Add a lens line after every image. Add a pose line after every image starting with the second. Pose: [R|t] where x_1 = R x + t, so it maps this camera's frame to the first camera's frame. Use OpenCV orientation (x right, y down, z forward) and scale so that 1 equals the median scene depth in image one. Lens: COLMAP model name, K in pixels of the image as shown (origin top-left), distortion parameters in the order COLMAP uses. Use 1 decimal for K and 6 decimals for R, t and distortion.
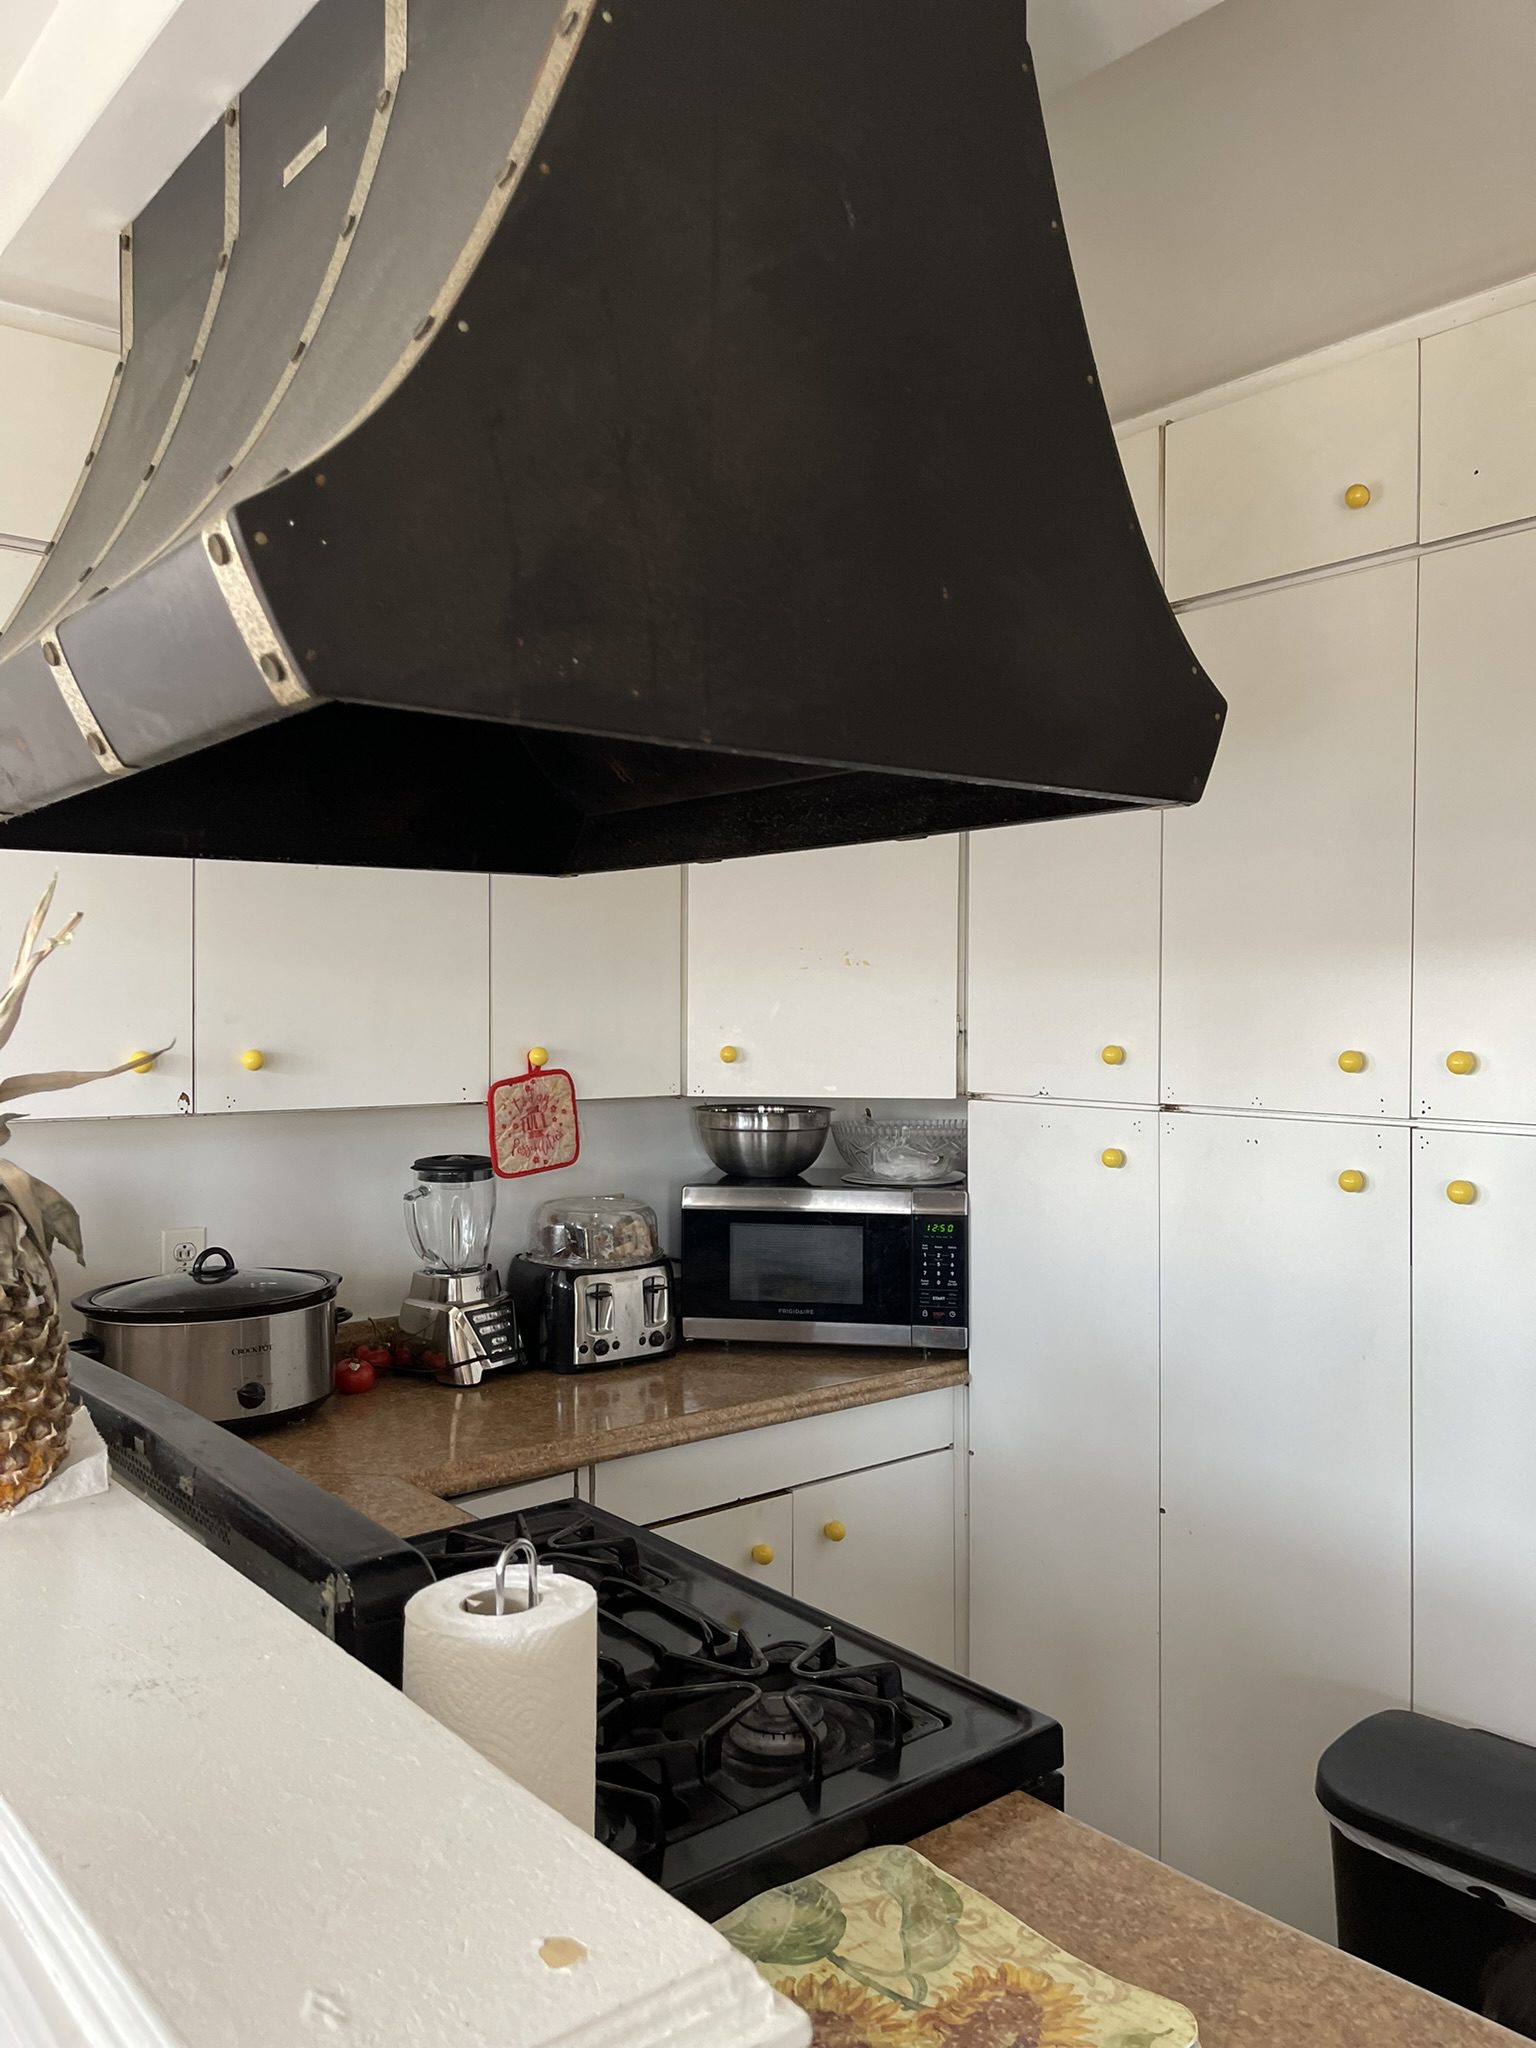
lens RADIAL K [[1572.3, 0, 766.1], [0, 1572.3, 1015.3], [0, 0, 1]] dist [0.066466, -0.114346]
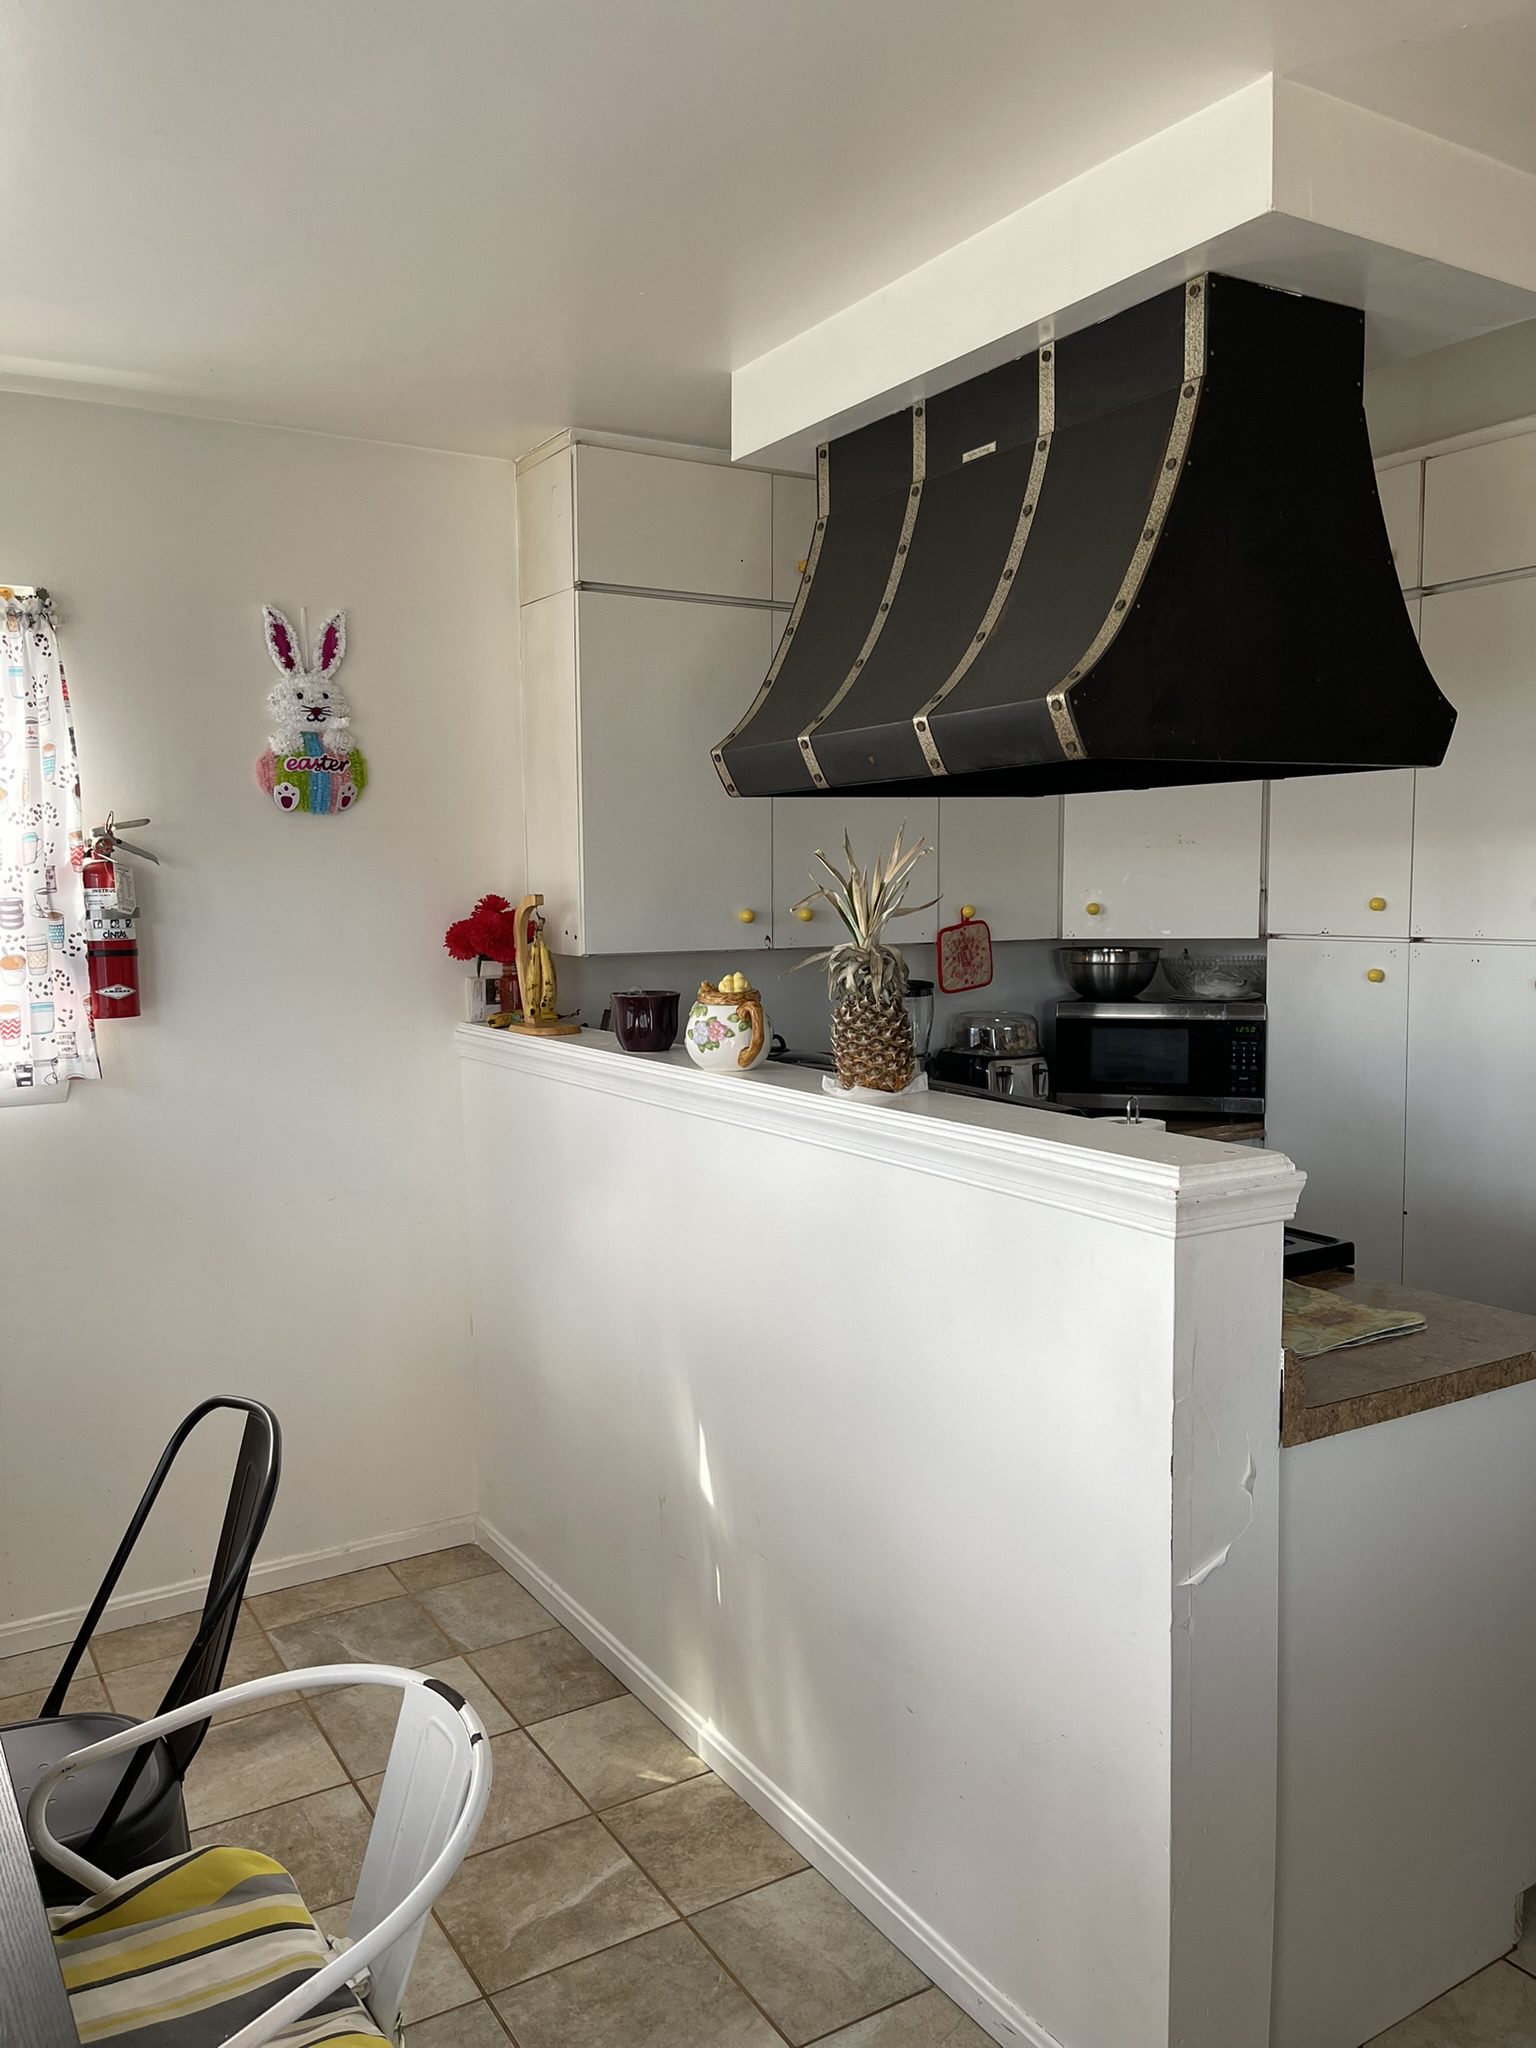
lens RADIAL K [[1572.3, 0, 766.1], [0, 1572.3, 1015.3], [0, 0, 1]] dist [0.066466, -0.114346]
pose [[0.990948, -0.003452, -0.134203, -0.127150], [0.014220, 0.996745, 0.079357, 0.003059], [0.133493, -0.080547, 0.987771, -0.468047]]
